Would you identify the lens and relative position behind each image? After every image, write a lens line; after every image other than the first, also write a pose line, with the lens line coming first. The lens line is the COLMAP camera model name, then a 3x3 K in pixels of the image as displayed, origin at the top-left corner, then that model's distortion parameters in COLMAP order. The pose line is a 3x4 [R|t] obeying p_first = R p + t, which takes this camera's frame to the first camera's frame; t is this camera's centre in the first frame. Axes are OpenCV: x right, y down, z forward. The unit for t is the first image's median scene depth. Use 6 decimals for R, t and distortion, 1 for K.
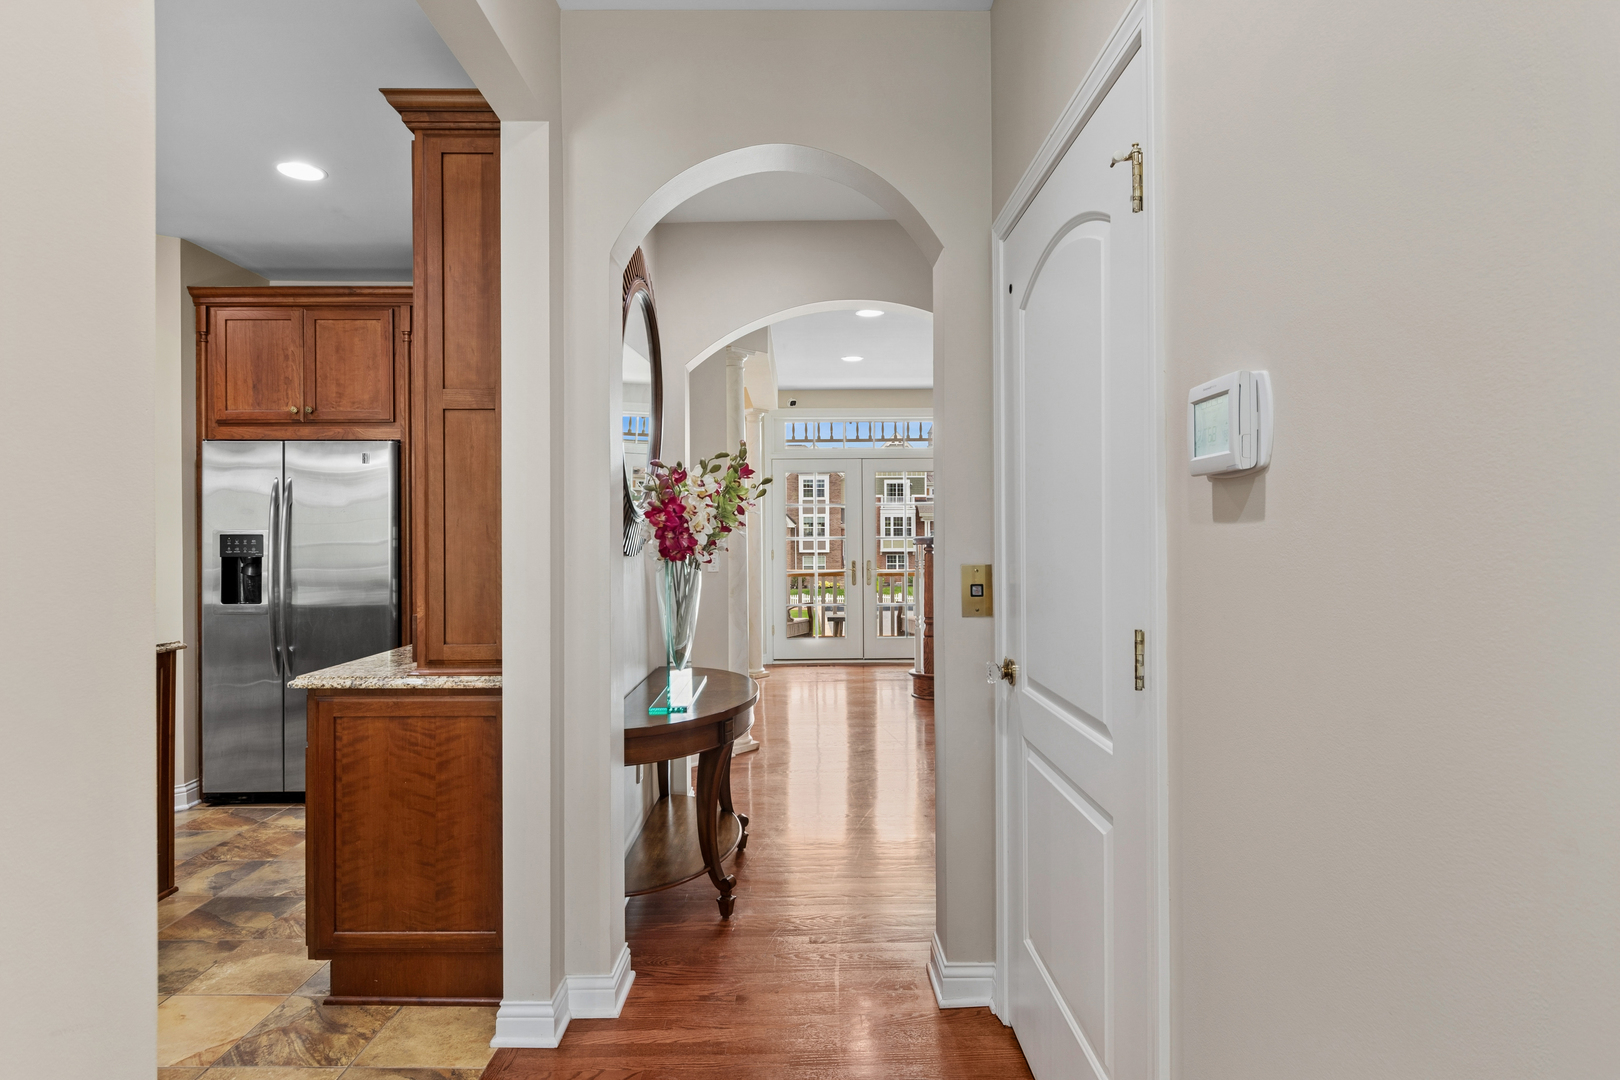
lens RADIAL K [[858.5, 0, 804.9], [0, 858.5, 536.8], [0, 0, 1]] dist [0.001427, -0.004412]
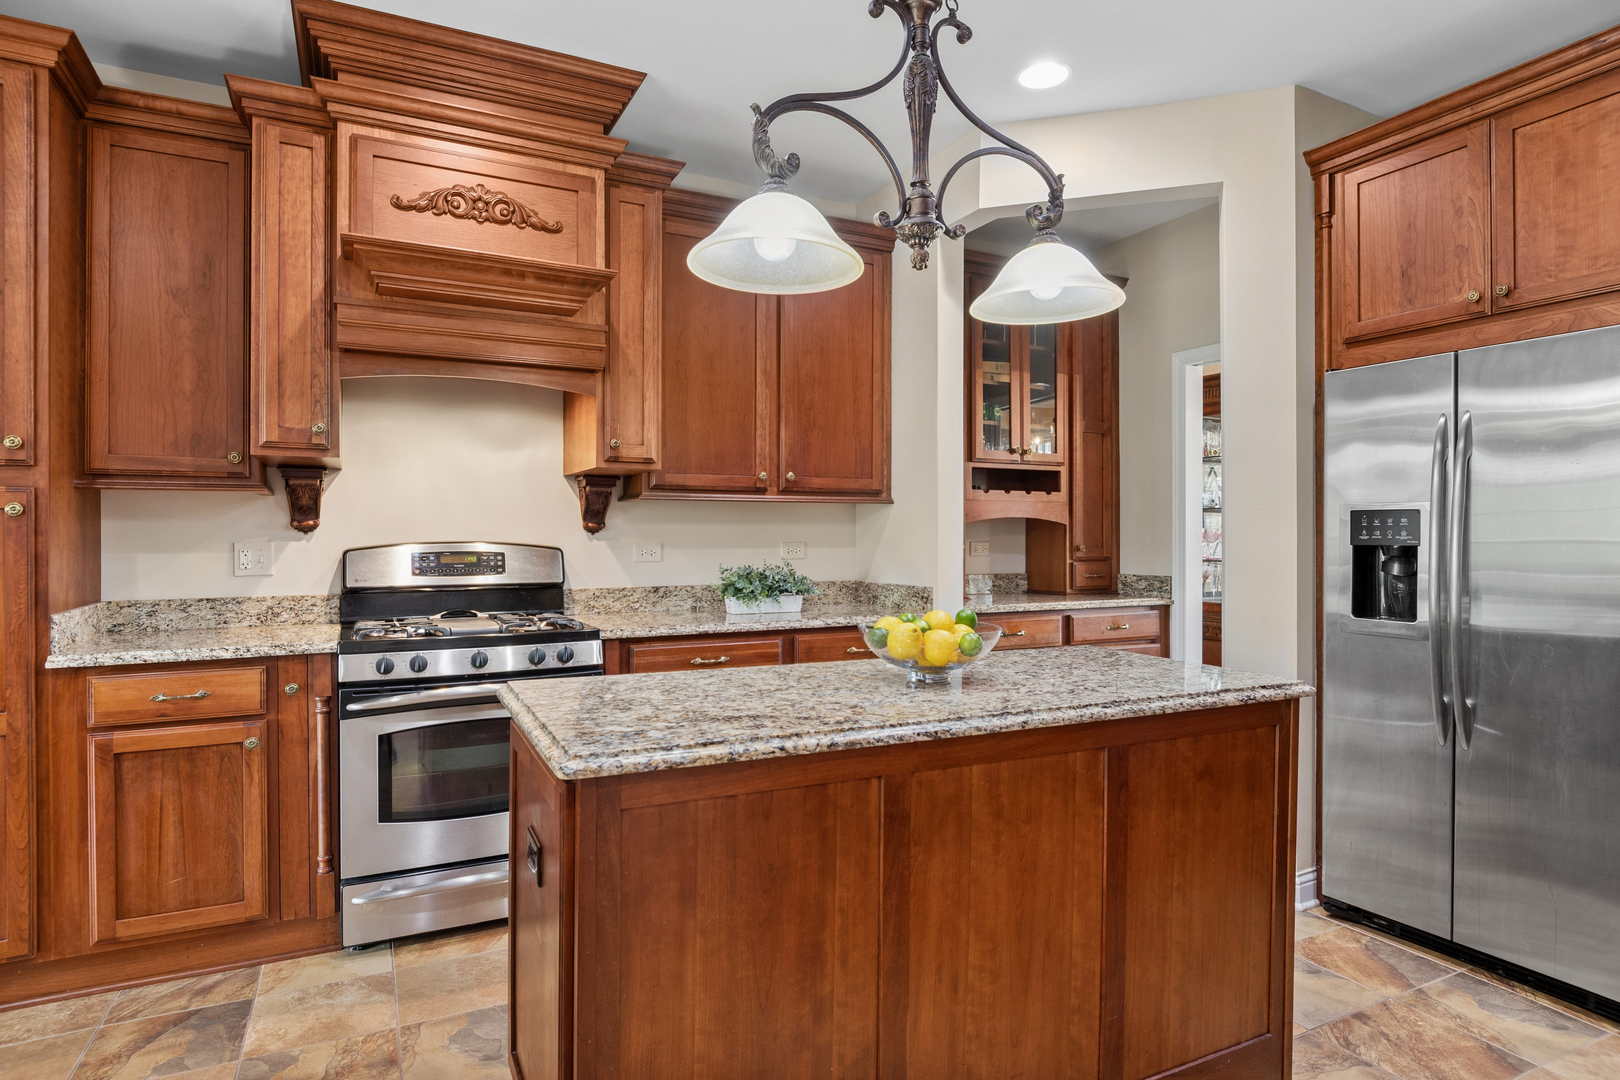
lens RADIAL K [[883.4, 0, 804.6], [0, 883.4, 546.0], [0, 0, 1]] dist [-0.016823, -0.000214]
pose [[0.438052, 0.013471, -0.898849, -0.259857], [0.004289, 0.999845, 0.017074, 0.011168], [0.898940, -0.011334, 0.437926, 0.328905]]
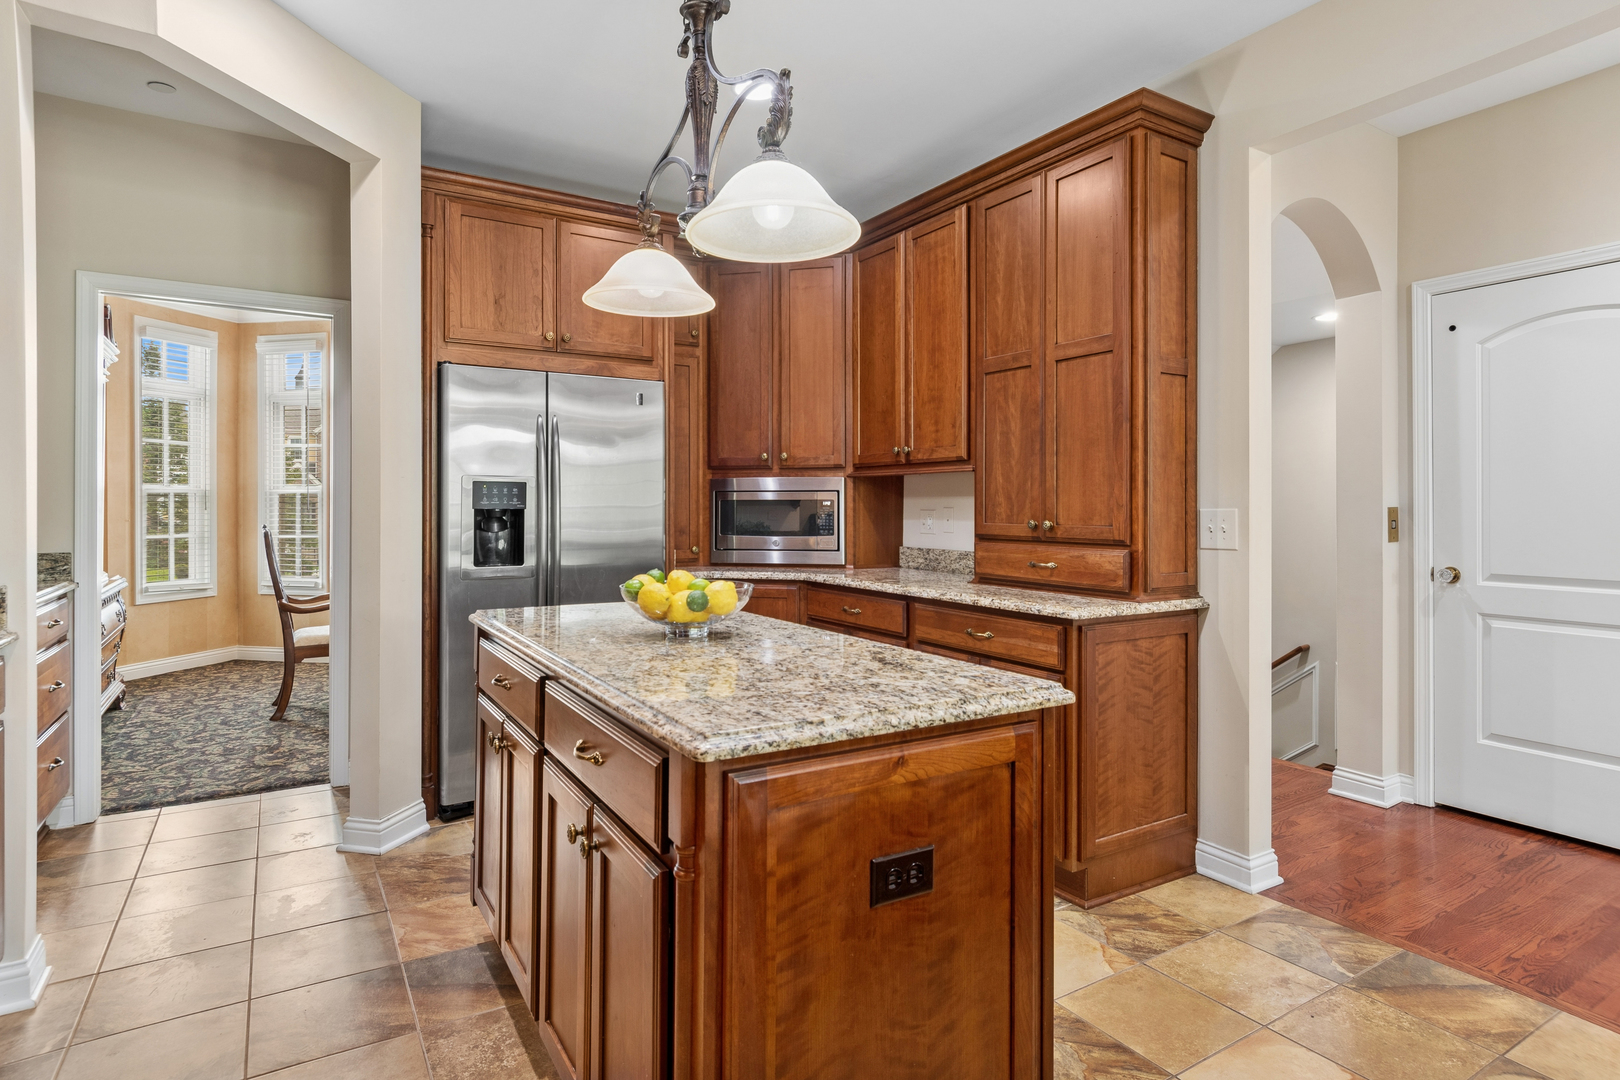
lens RADIAL K [[858.5, 0, 807.7], [0, 858.5, 503.1], [0, 0, 1]] dist [0.001427, -0.004412]
pose [[0.854593, 0.005138, 0.519273, -0.830397], [-0.003152, 0.999984, -0.004706, 0.021106], [-0.519289, 0.002385, 0.854595, 0.146794]]
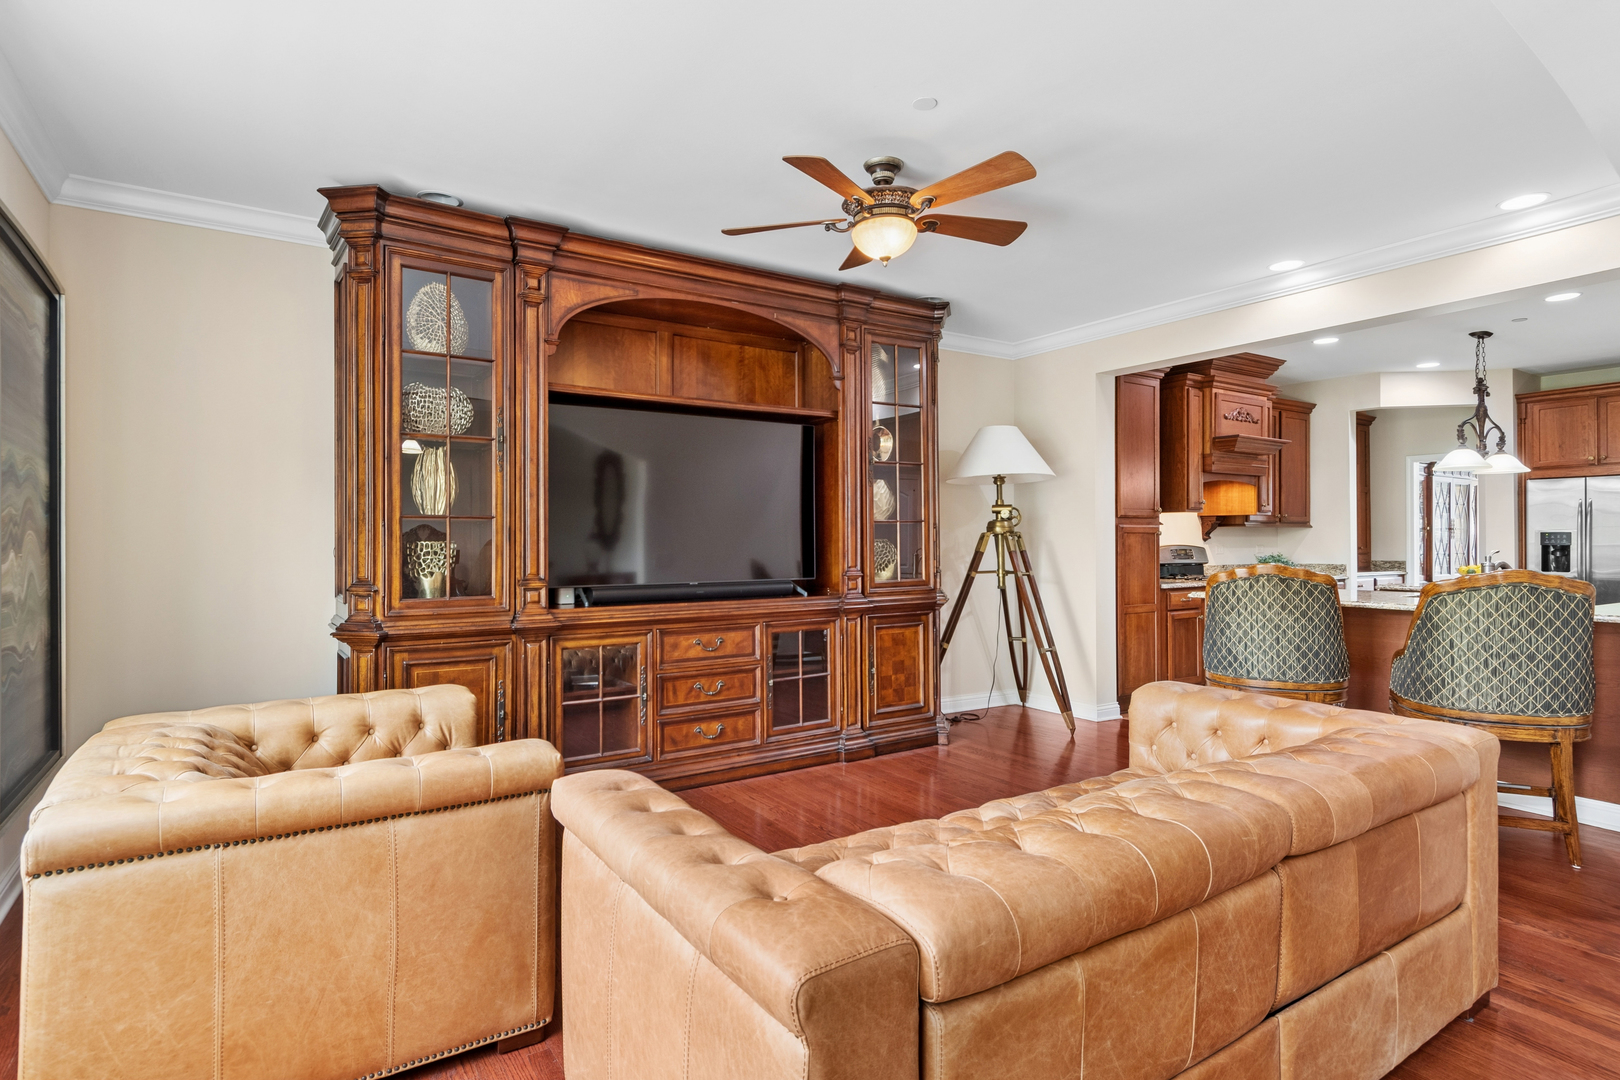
lens RADIAL K [[858.5, 0, 798.0], [0, 858.5, 541.9], [0, 0, 1]] dist [0.001427, -0.004412]
pose [[0.539544, -0.000464, -0.841957, -0.018343], [0.006456, 0.999973, 0.003586, 0.001126], [0.841933, -0.007371, 0.539532, -1.242611]]
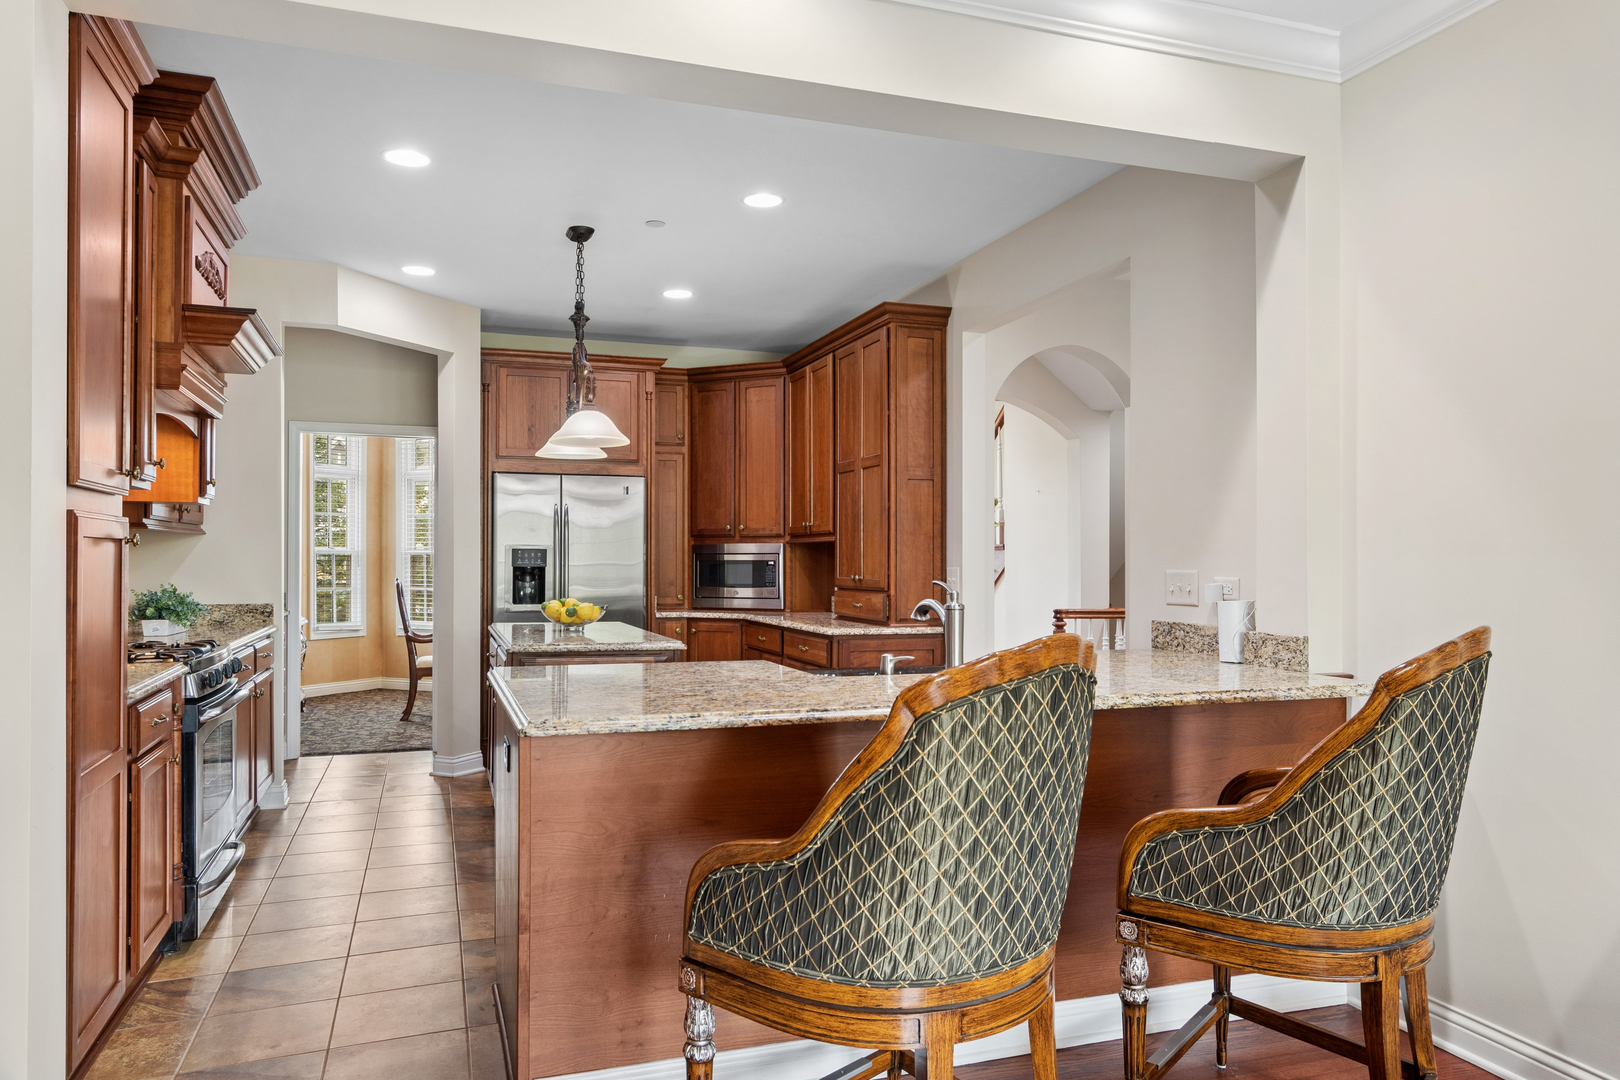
lens RADIAL K [[1072.5, 0, 801.1], [0, 1072.5, 554.7], [0, 0, 1]] dist [-0.012813, 0.001554]
pose [[0.947057, 0.007484, 0.320977, -0.782070], [-0.004798, 0.999947, -0.009159, 0.018565], [-0.321029, 0.007134, 0.947043, -0.604758]]
